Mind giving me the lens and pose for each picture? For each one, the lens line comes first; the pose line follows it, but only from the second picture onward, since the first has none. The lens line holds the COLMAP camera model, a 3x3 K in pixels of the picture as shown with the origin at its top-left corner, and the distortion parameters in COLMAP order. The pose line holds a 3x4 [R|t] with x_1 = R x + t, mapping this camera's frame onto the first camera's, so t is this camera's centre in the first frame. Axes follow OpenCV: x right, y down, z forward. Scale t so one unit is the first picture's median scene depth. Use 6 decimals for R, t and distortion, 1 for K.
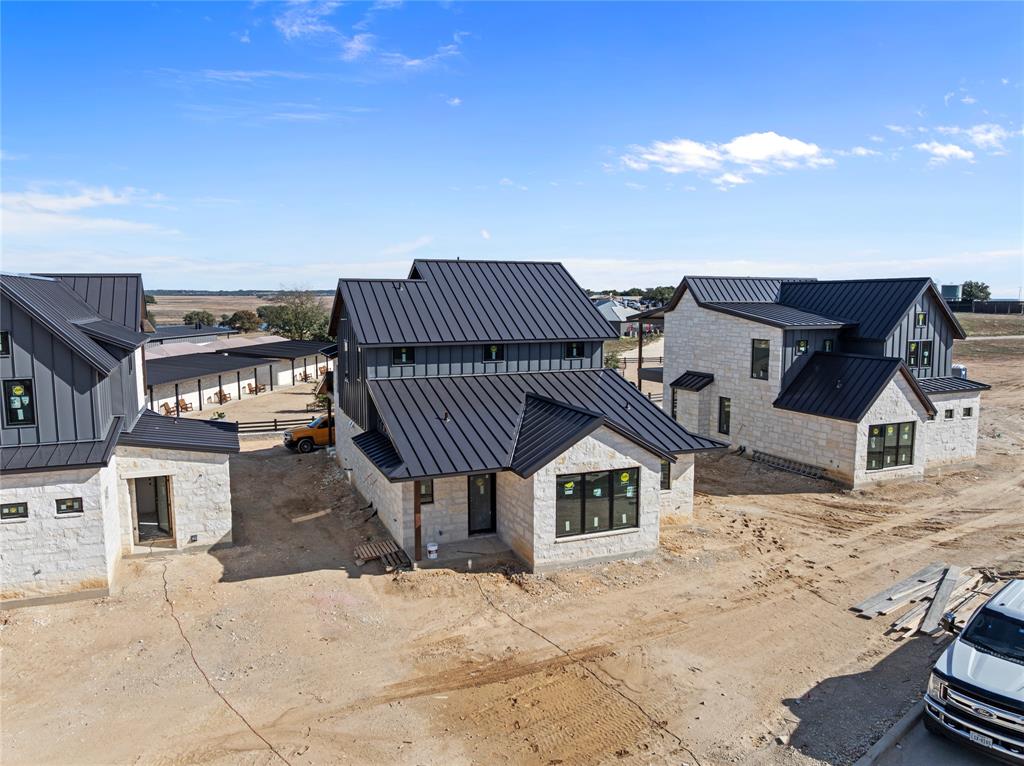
lens RADIAL K [[719.6, 0, 512.0], [0, 719.6, 383.0], [0, 0, 1]] dist [-0.055971, 0.026251]
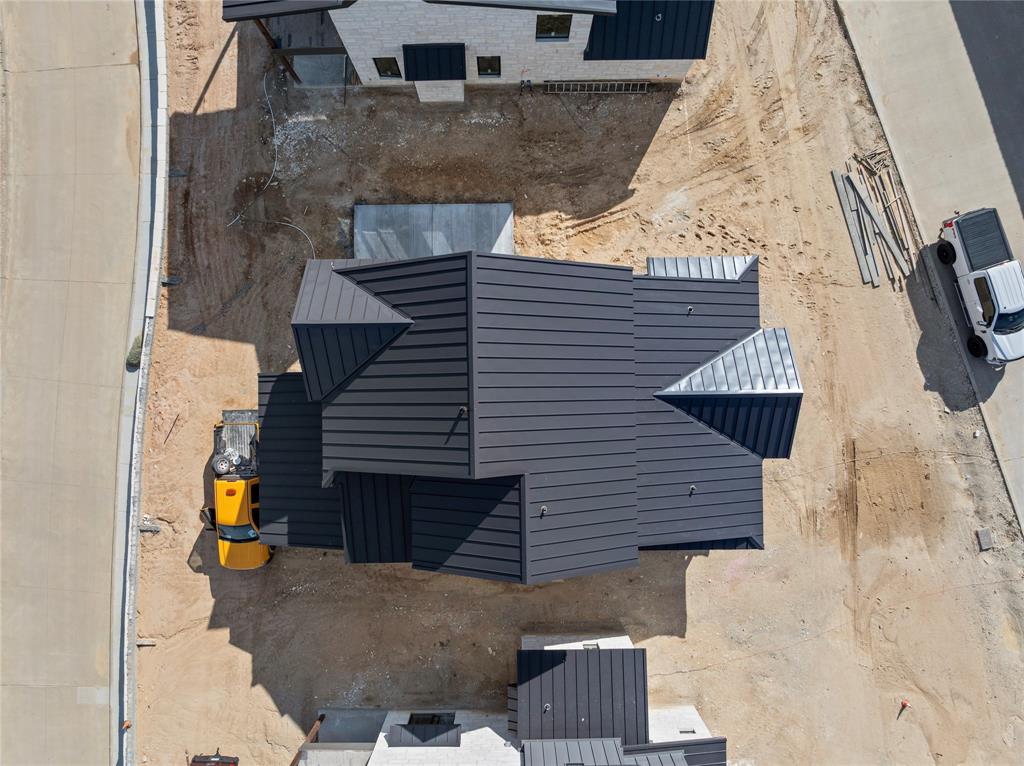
lens RADIAL K [[702.5, 0, 510.6], [0, 702.5, 384.3], [0, 0, 1]] dist [-0.060606, 0.034344]
pose [[0.364368, -0.931030, 0.020466, -0.067572], [0.105108, 0.062952, 0.992466, -1.148678], [-0.925305, -0.359472, 0.120796, 1.242586]]
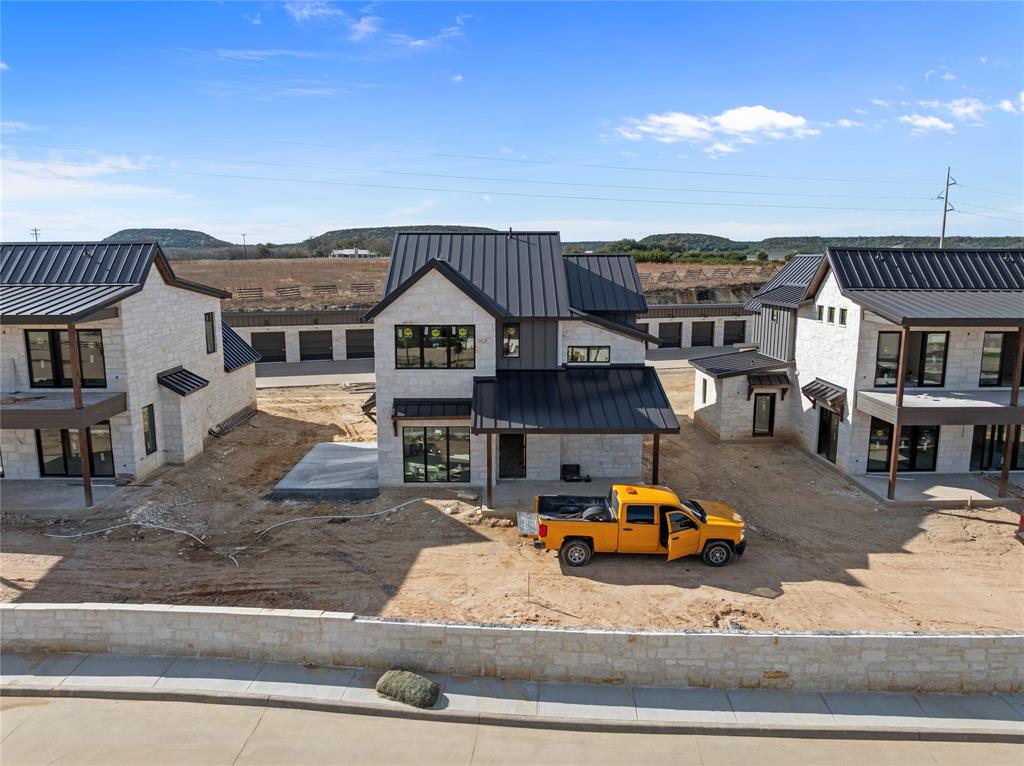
lens RADIAL K [[719.6, 0, 512.0], [0, 719.6, 383.0], [0, 0, 1]] dist [-0.055971, 0.026251]
pose [[-0.934056, -0.059493, 0.352135, -0.591394], [0.041878, 0.960976, 0.273442, -0.331772], [-0.354662, 0.270157, -0.895115, 2.667593]]
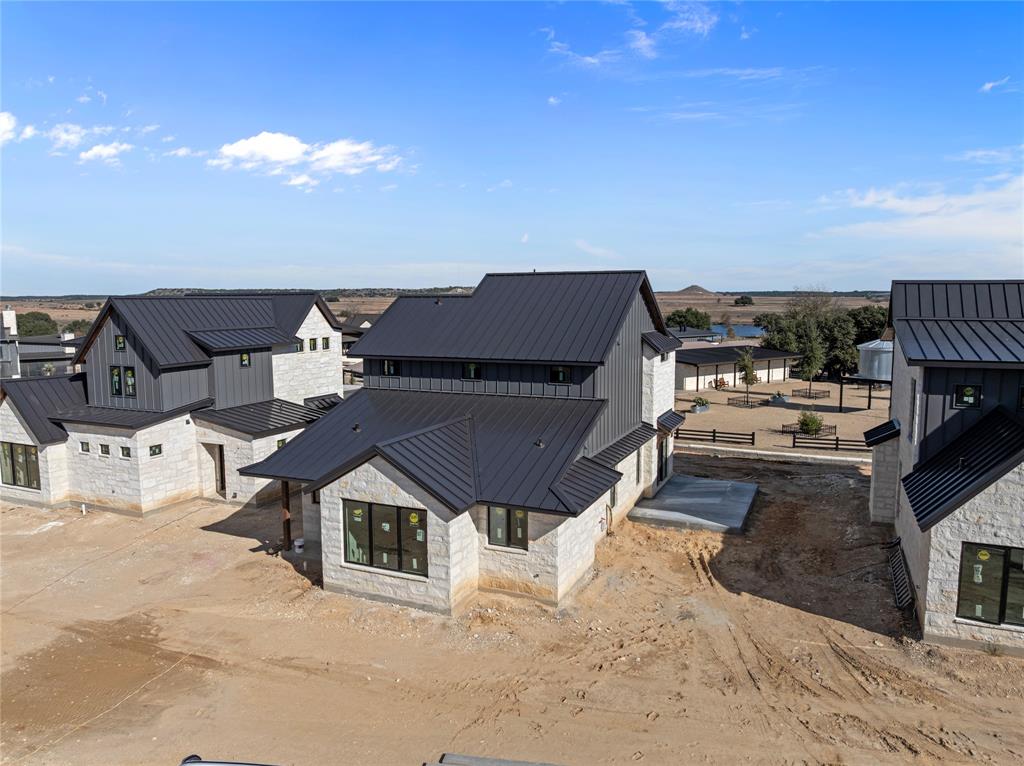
lens RADIAL K [[719.6, 0, 512.0], [0, 719.6, 383.0], [0, 0, 1]] dist [-0.055971, 0.026251]
pose [[0.692111, 0.079746, -0.717372, 0.847461], [-0.080783, 0.996192, 0.032803, -0.074295], [0.717256, 0.035248, 0.695918, 0.442580]]
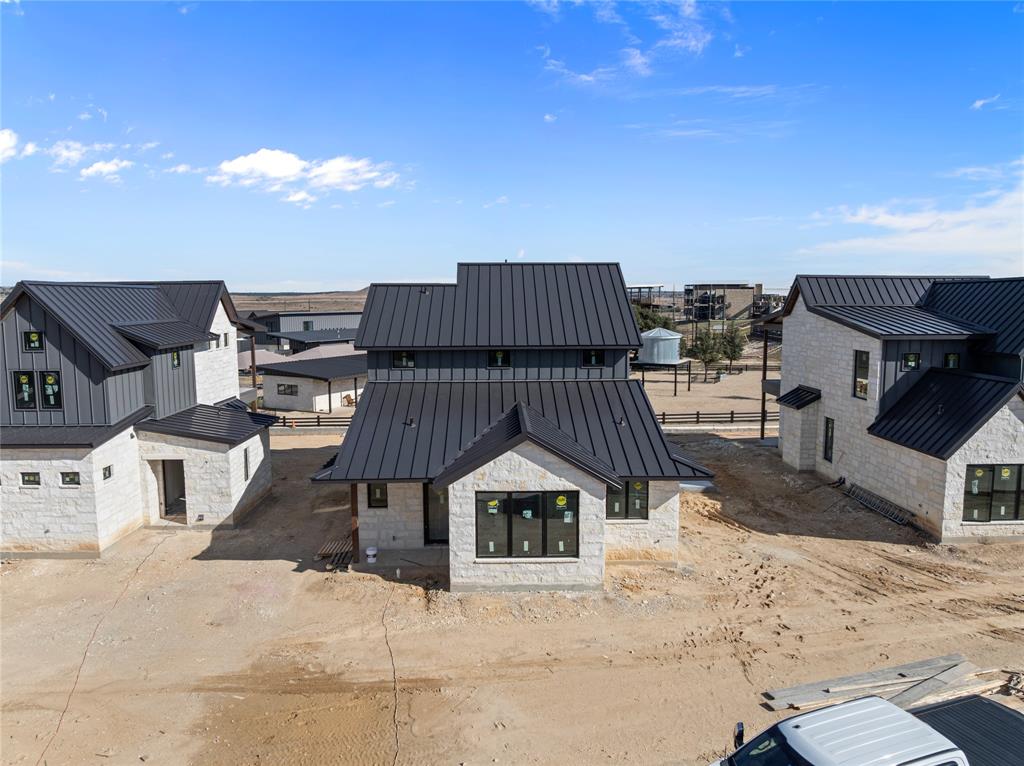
lens RADIAL K [[719.6, 0, 512.0], [0, 719.6, 383.0], [0, 0, 1]] dist [-0.055971, 0.026251]
pose [[0.933395, 0.038878, -0.356739, 0.403789], [-0.039179, 0.999212, 0.006385, -0.019684], [0.356706, 0.008017, 0.934182, 0.126704]]
